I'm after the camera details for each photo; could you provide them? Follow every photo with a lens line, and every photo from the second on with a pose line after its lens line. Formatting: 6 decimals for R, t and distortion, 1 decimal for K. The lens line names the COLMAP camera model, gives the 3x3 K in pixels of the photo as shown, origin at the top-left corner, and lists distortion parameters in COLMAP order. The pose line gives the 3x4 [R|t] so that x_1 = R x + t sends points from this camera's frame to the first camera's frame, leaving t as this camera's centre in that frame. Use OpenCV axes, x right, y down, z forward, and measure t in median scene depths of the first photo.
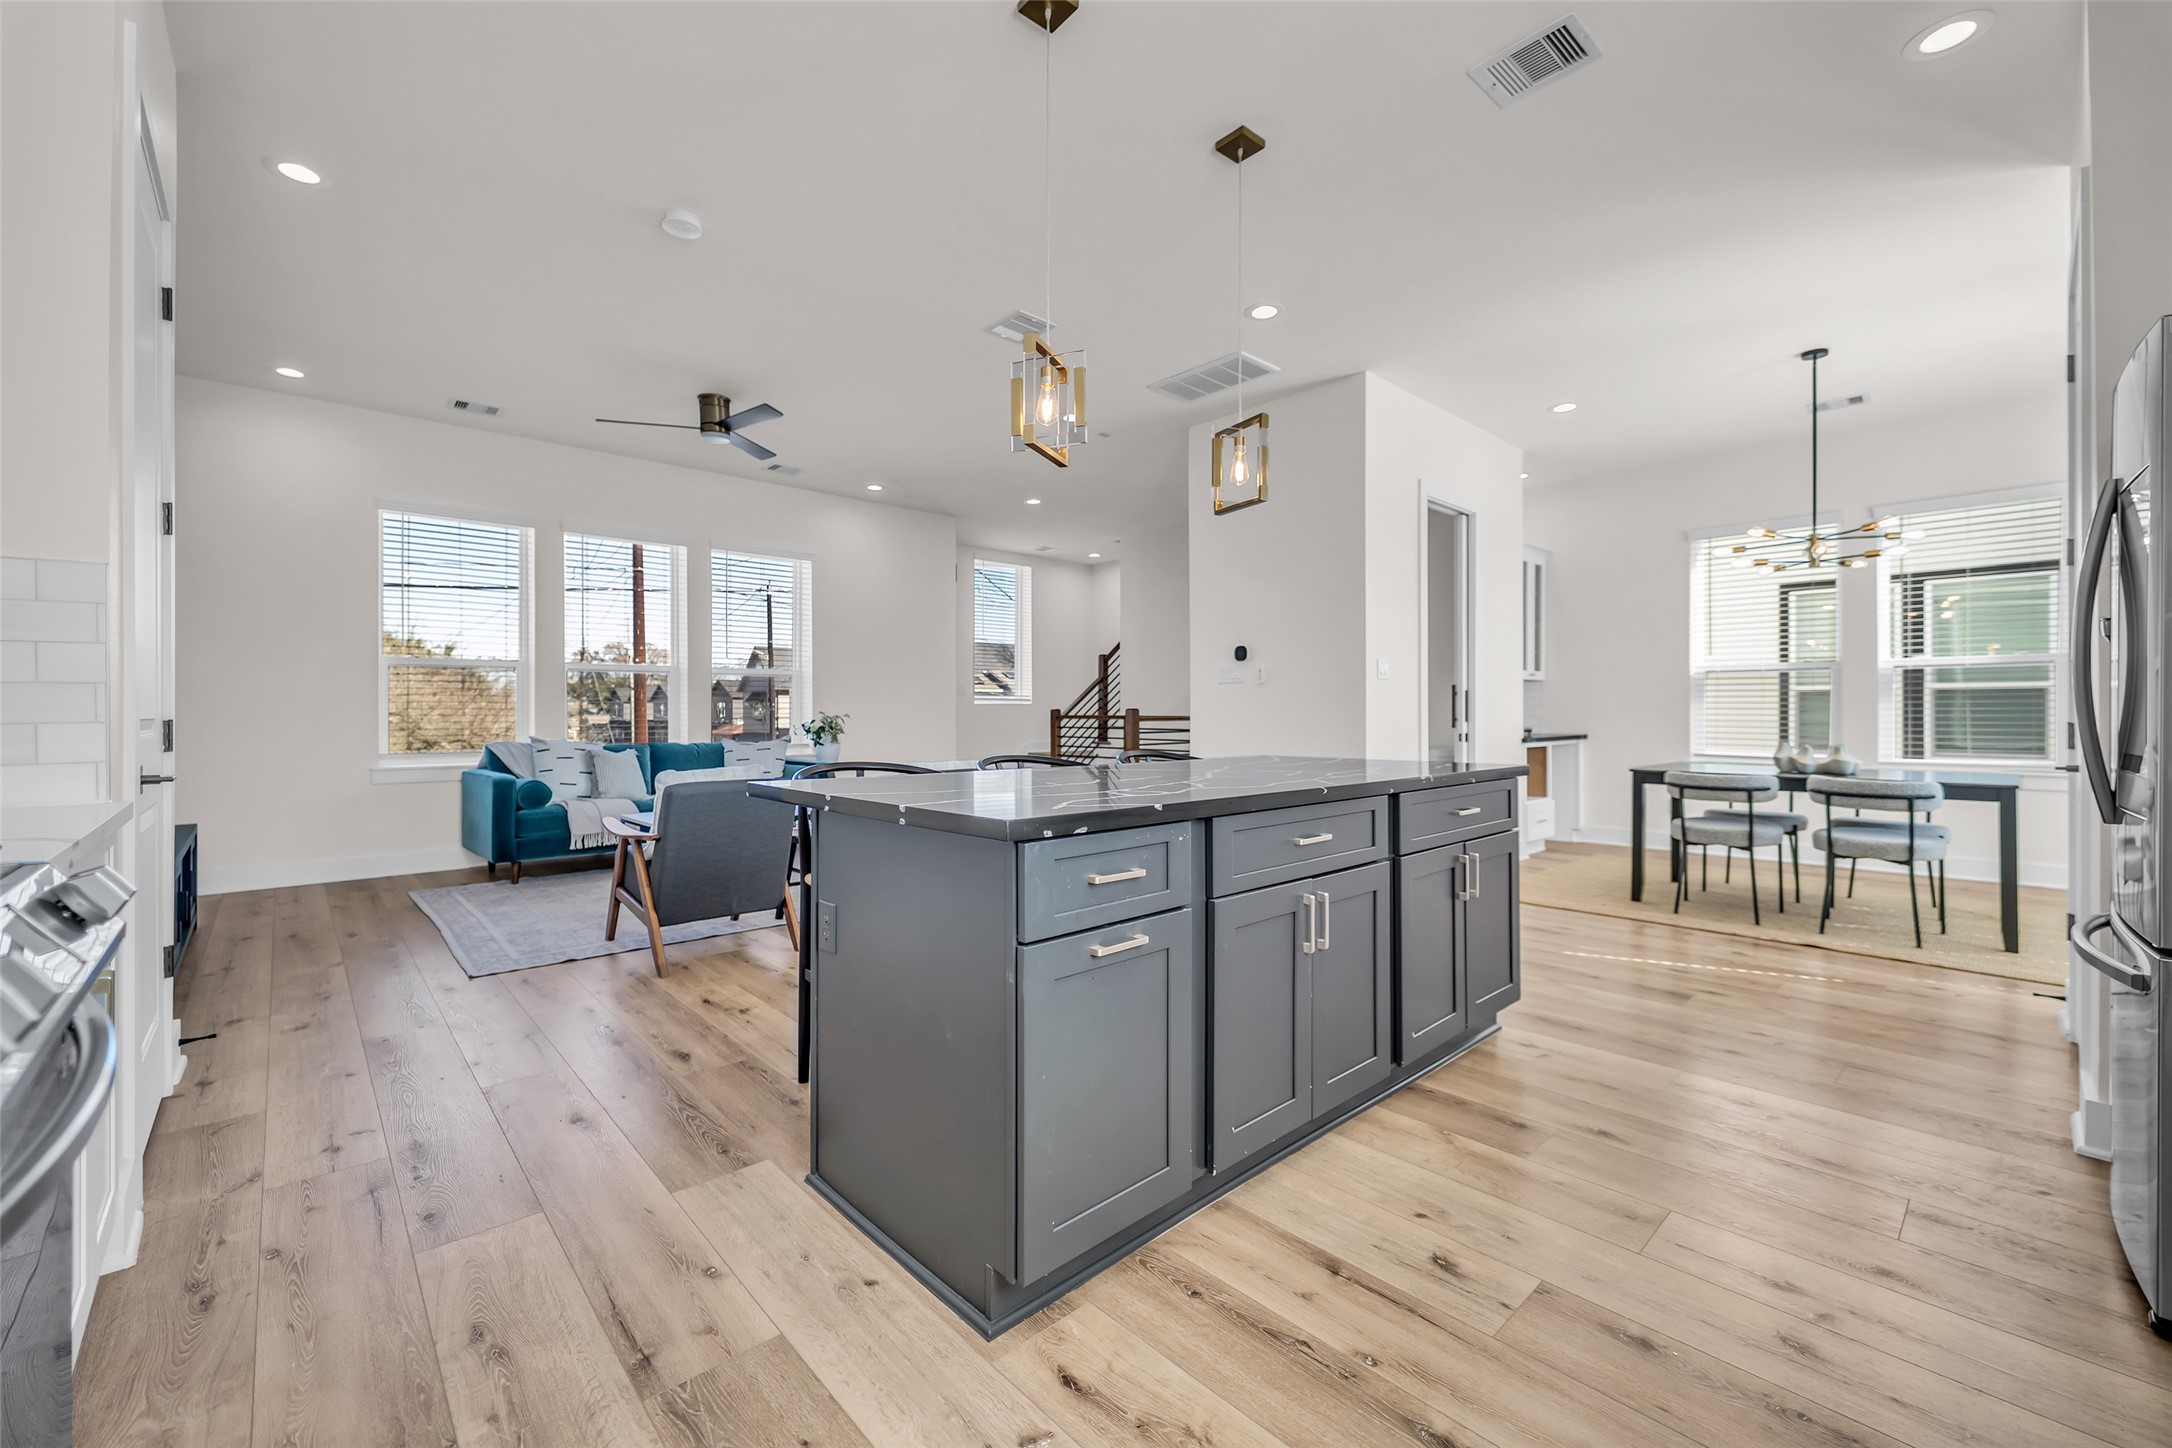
lens RADIAL K [[847.6, 0, 1062.3], [0, 847.6, 703.0], [0, 0, 1]] dist [0.002791, 0.000161]
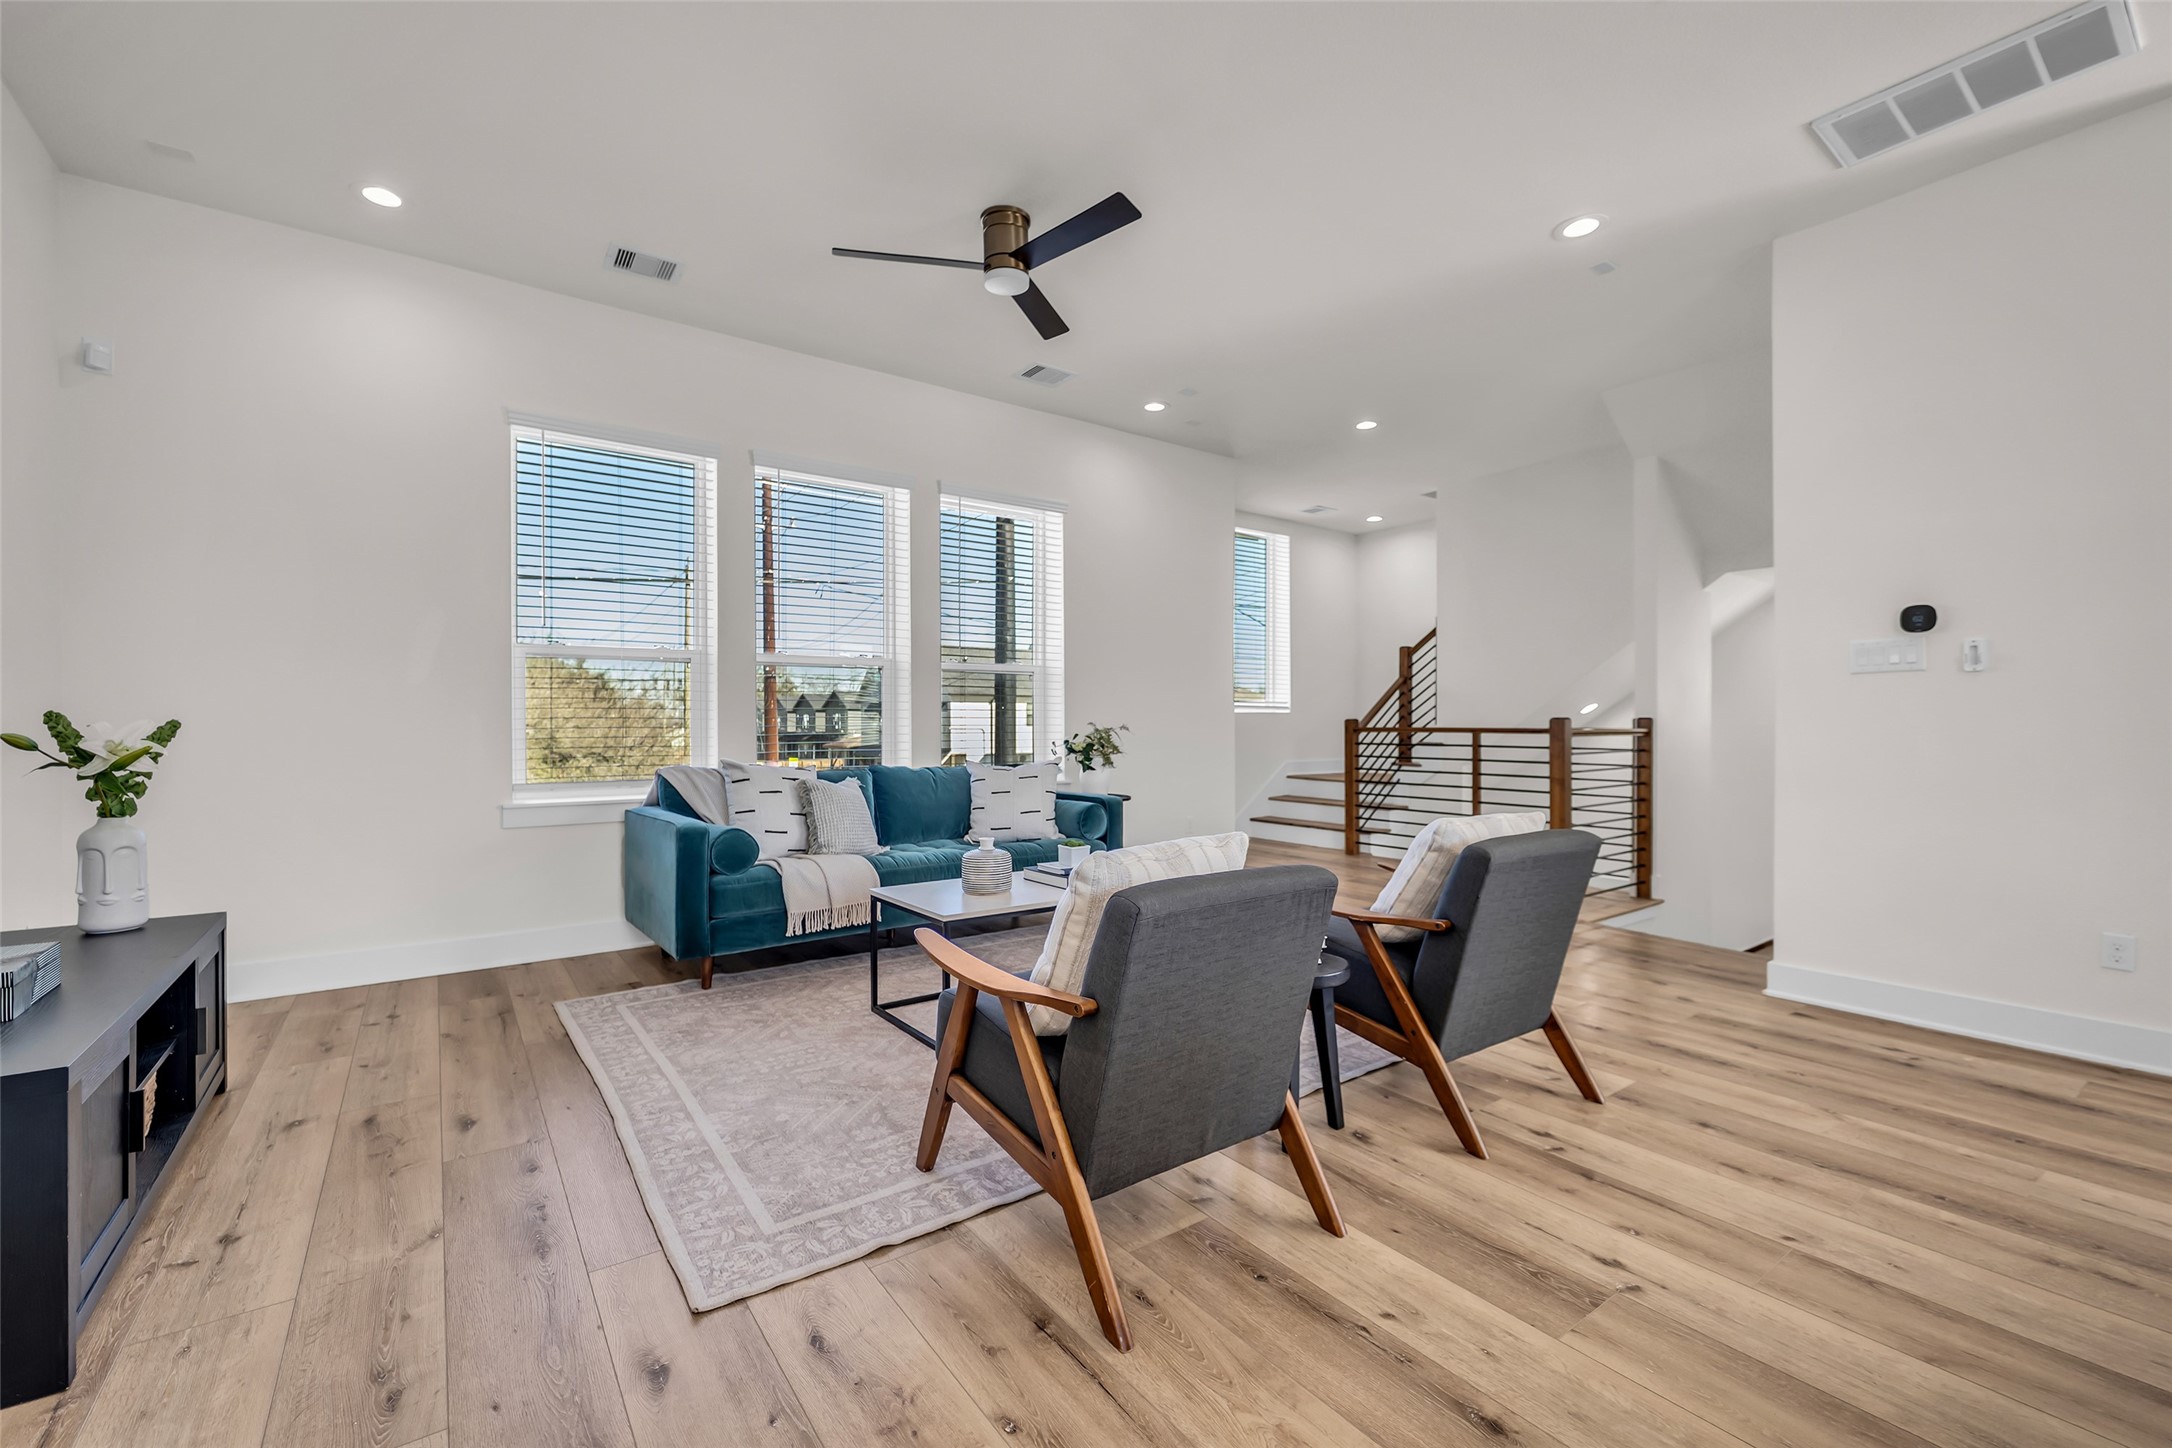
lens RADIAL K [[886.2, 0, 1076.6], [0, 886.2, 720.0], [0, 0, 1]] dist [0.004103, 0.000071]
pose [[0.993435, -0.000513, -0.114394, -0.264951], [0.001247, 0.999979, 0.006345, 0.004416], [0.114388, -0.006446, 0.993415, 0.333958]]
